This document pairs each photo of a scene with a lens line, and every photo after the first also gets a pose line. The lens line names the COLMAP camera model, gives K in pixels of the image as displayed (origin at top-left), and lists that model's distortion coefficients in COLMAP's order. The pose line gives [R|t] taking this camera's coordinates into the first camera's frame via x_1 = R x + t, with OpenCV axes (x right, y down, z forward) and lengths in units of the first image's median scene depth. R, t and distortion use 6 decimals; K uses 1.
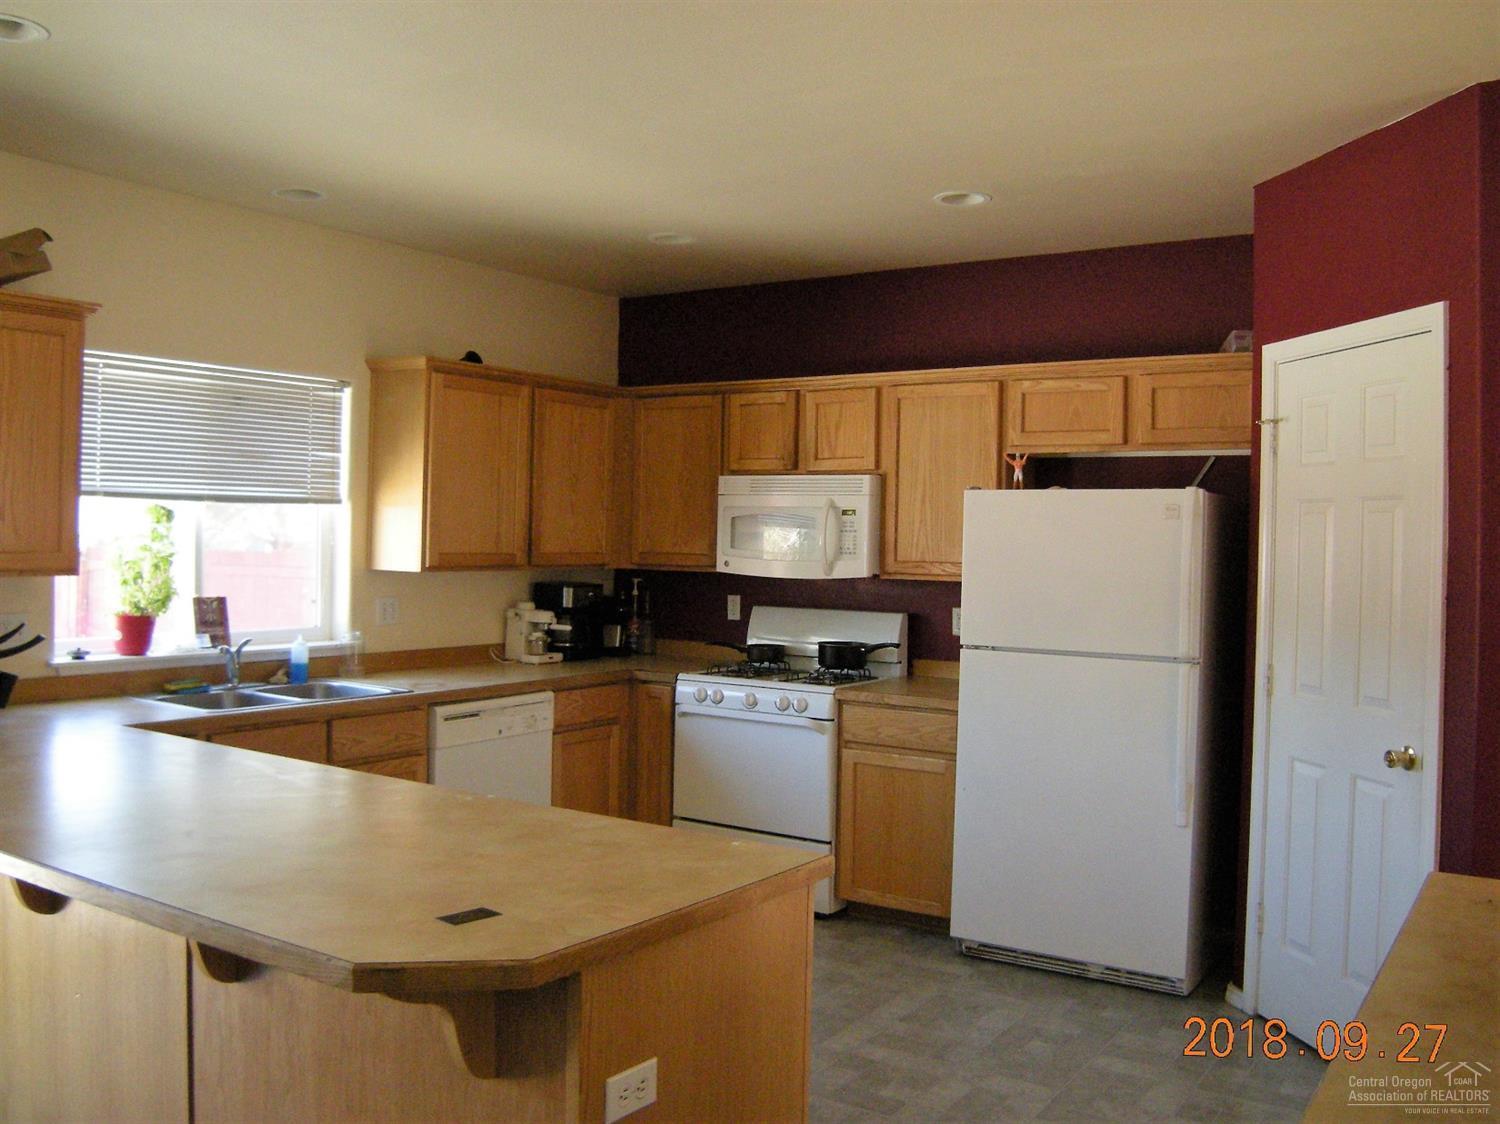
lens RADIAL K [[1287.2, 0, 750.0], [0, 1287.2, 562.0], [0, 0, 1]] dist [-0.104583, 0.010426]
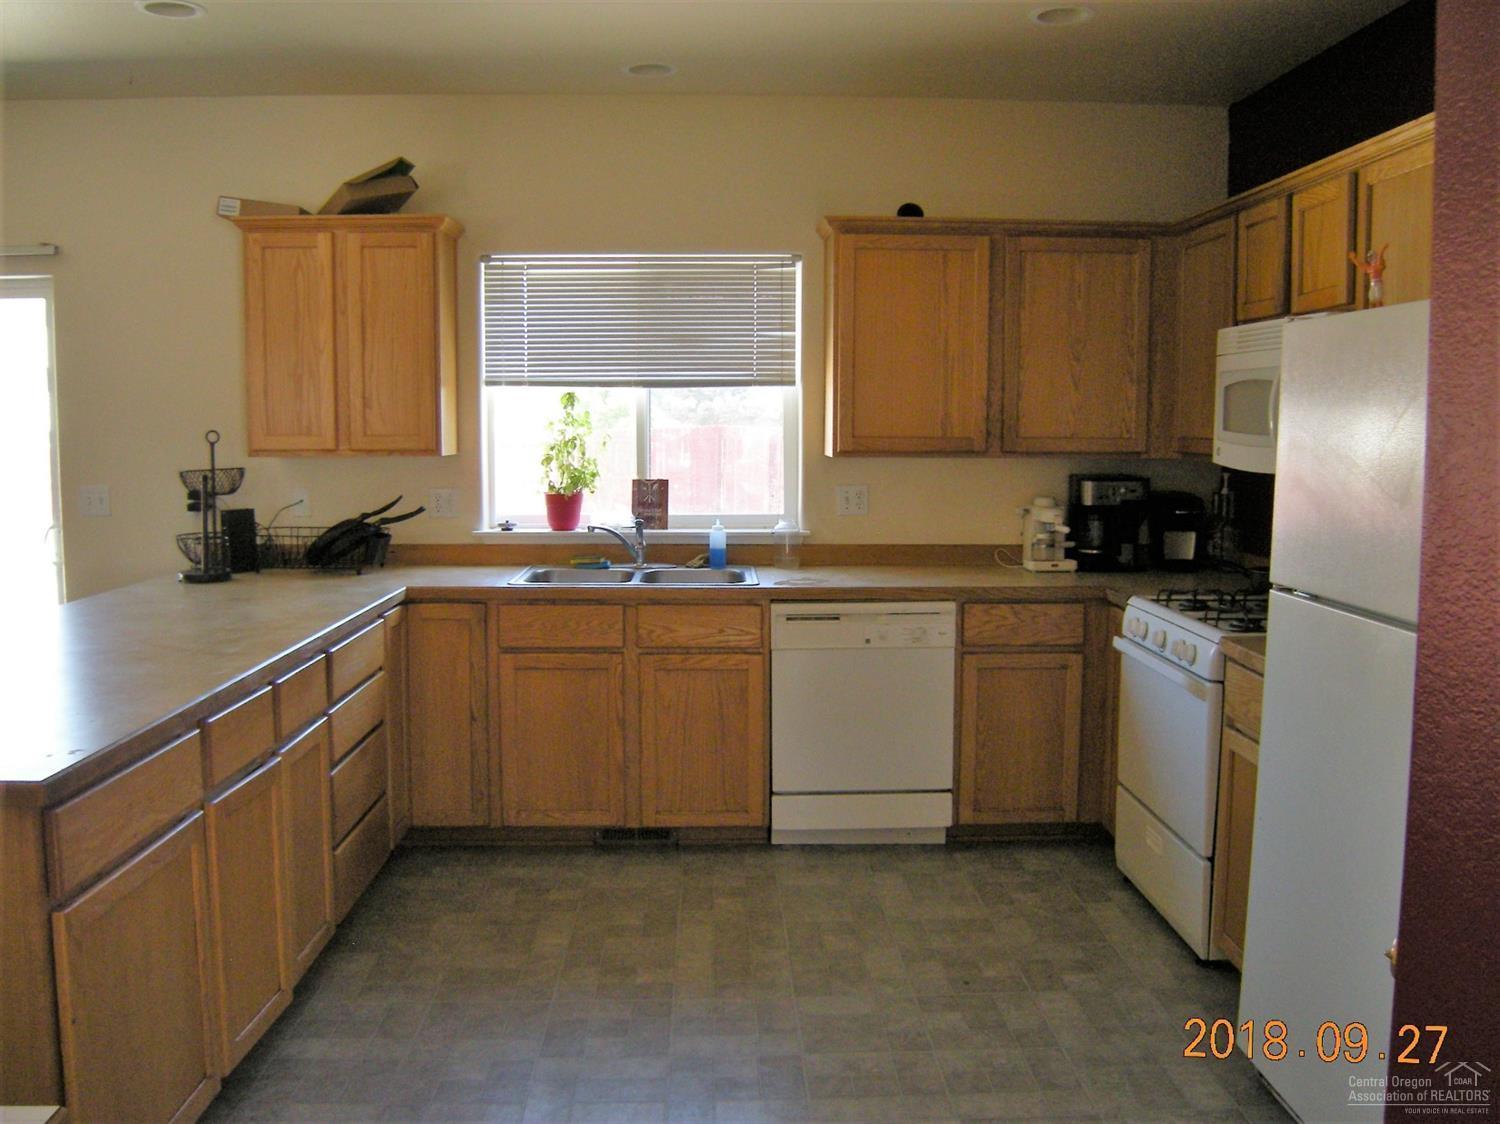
lens RADIAL K [[1287.2, 0, 750.0], [0, 1287.2, 562.0], [0, 0, 1]] dist [-0.104583, 0.010426]
pose [[0.591319, 0.071308, -0.803279, 0.450764], [-0.007803, 0.996542, 0.082720, 0.006878], [0.806400, -0.042645, 0.589831, 0.412864]]
